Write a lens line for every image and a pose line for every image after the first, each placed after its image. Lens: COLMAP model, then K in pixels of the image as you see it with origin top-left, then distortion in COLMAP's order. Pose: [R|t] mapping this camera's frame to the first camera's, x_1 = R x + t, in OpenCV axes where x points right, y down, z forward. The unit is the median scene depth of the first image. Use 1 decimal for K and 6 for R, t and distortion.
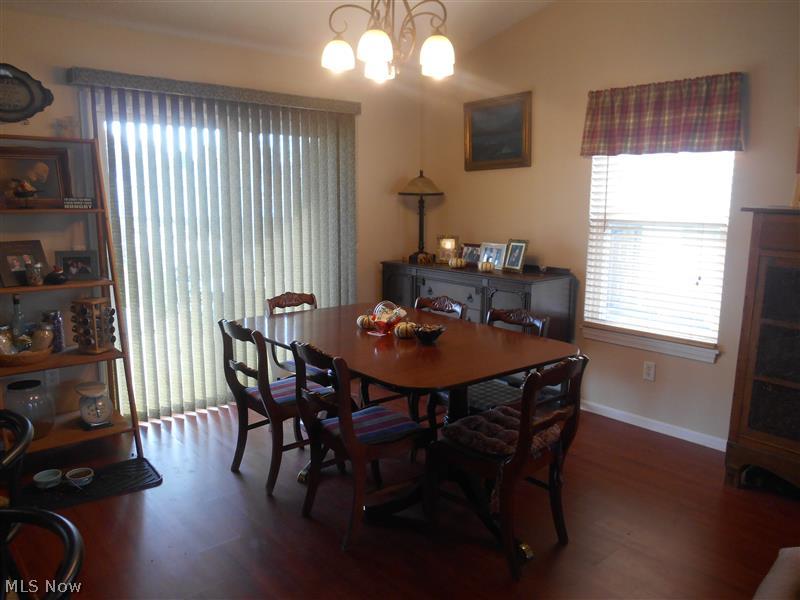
lens RADIAL K [[619.1, 0, 398.1], [0, 619.1, 302.7], [0, 0, 1]] dist [-0.012242, -0.016673]
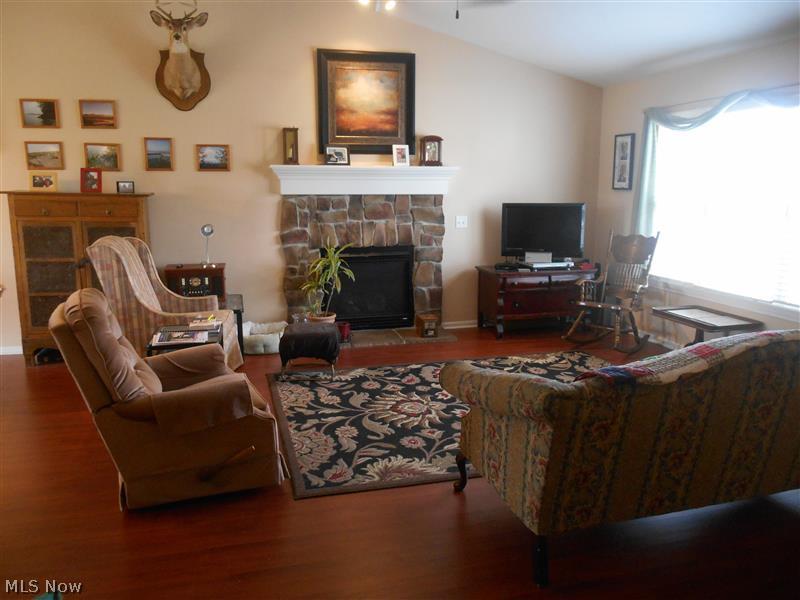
lens RADIAL K [[619.1, 0, 400.4], [0, 619.1, 301.3], [0, 0, 1]] dist [-0.012242, -0.016673]
pose [[0.457229, -0.170886, 0.872777, -0.403054], [0.148434, 0.982264, 0.114562, 0.097546], [-0.876875, 0.077169, 0.474485, -0.645728]]
